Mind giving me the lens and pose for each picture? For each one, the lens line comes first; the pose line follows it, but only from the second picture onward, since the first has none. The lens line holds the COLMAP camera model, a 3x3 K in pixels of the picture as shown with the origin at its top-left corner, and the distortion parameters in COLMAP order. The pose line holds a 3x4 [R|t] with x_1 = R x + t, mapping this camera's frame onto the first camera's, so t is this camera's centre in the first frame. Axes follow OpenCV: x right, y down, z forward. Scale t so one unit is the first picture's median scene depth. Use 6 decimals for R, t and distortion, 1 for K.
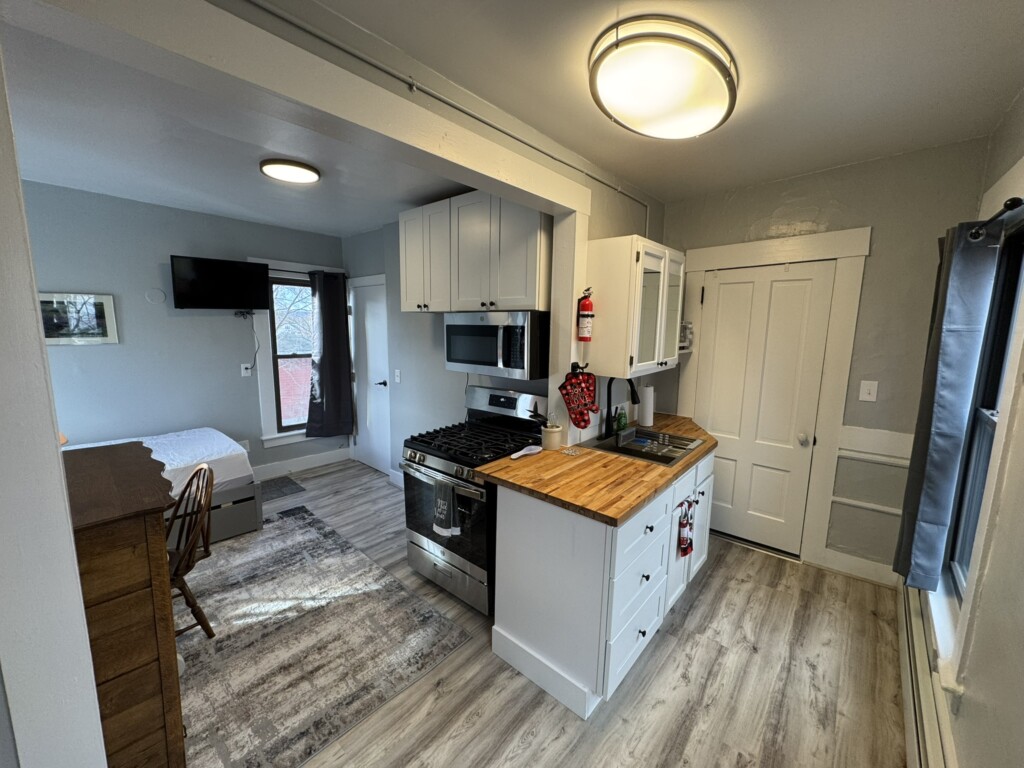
lens RADIAL K [[407.0, 0, 510.1], [0, 407.0, 380.3], [0, 0, 1]] dist [-0.004131, 0.000103]
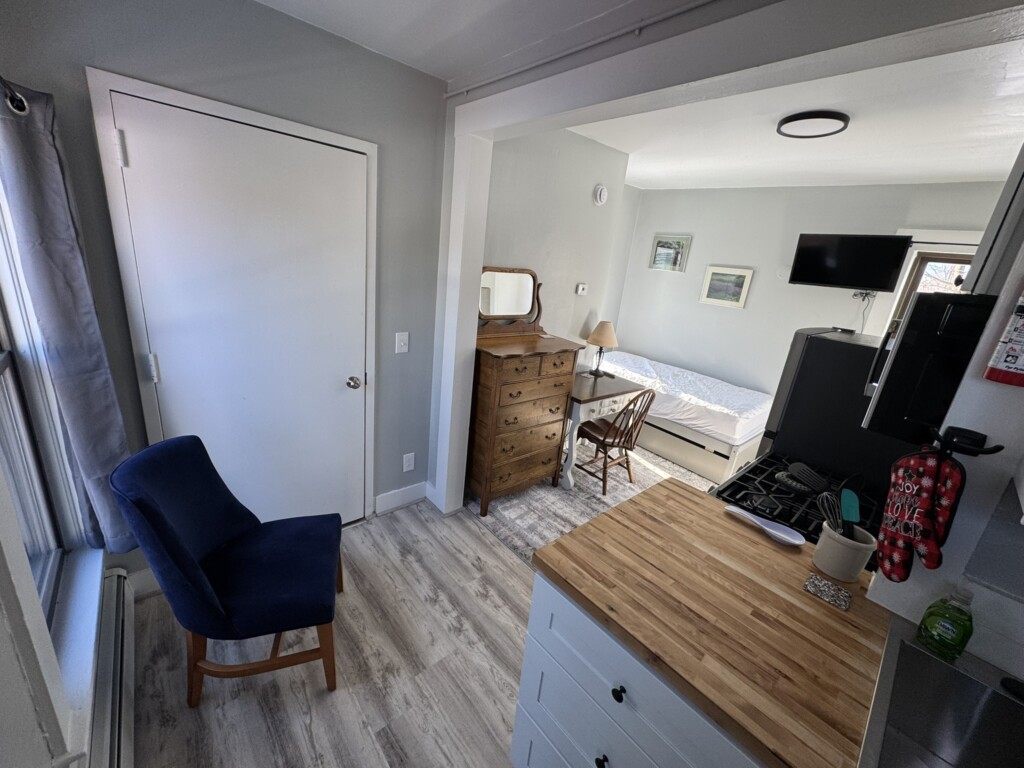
lens RADIAL K [[407.0, 0, 510.1], [0, 407.0, 380.3], [0, 0, 1]] dist [-0.004131, 0.000103]
pose [[-0.126693, 0.261720, -0.956792, 0.661011], [-0.246512, 0.925997, 0.285938, -0.105389], [0.960823, 0.272087, -0.052800, 0.687882]]
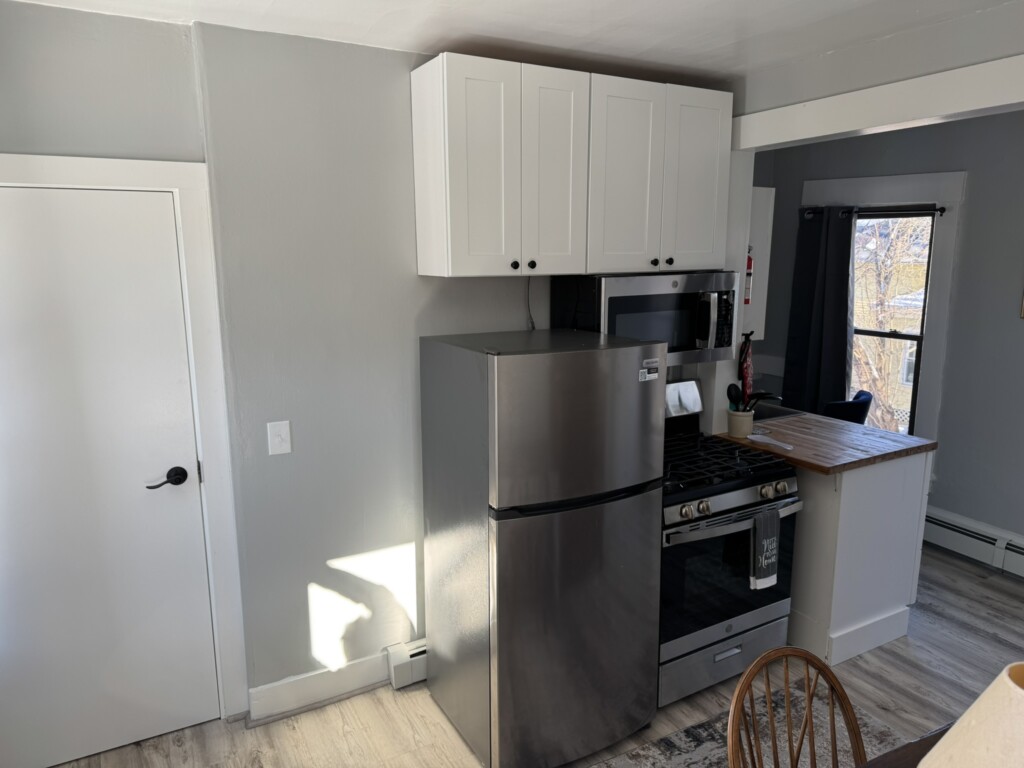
lens RADIAL K [[714.5, 0, 512.0], [0, 714.5, 384.0], [0, 0, 1]] dist [-0.002687, -0.003633]
pose [[0.330591, -0.187068, 0.925049, -1.623078], [0.137524, 0.979246, 0.148881, -0.259429], [-0.933701, 0.077997, 0.349456, 1.086648]]
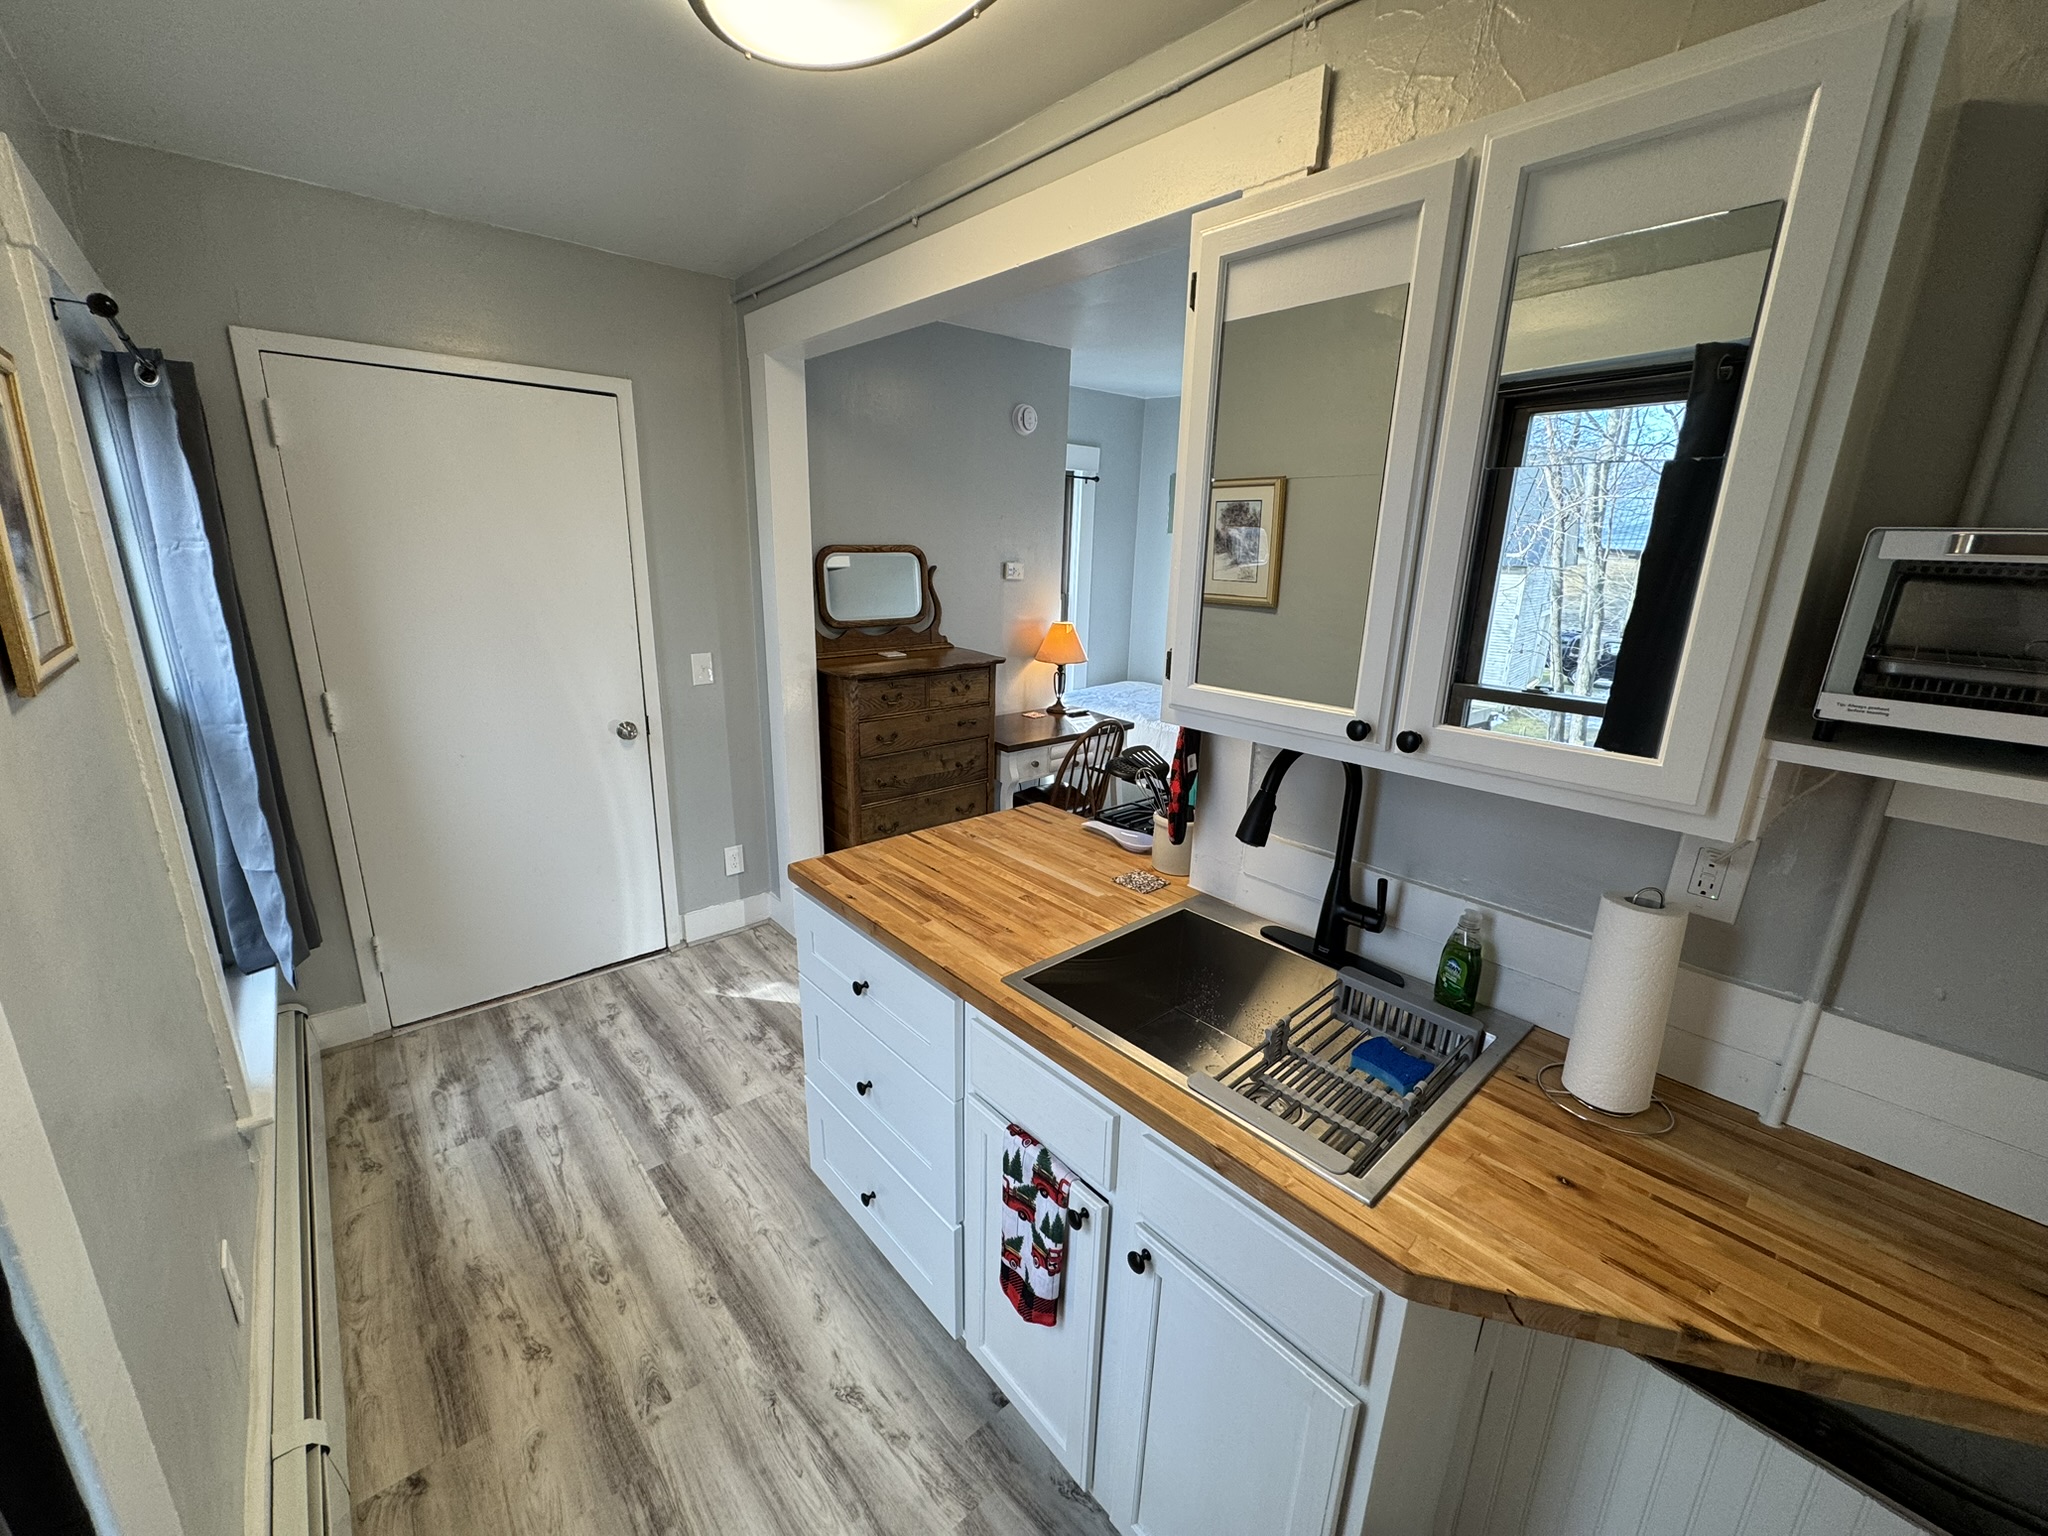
lens RADIAL K [[813.9, 0, 1020.2], [0, 813.9, 760.7], [0, 0, 1]] dist [-0.004131, 0.000103]
pose [[-0.126974, 0.240950, -0.962196, 1.004271], [-0.169591, 0.950490, 0.260398, -0.131764], [0.977301, 0.196243, -0.079825, 1.051528]]
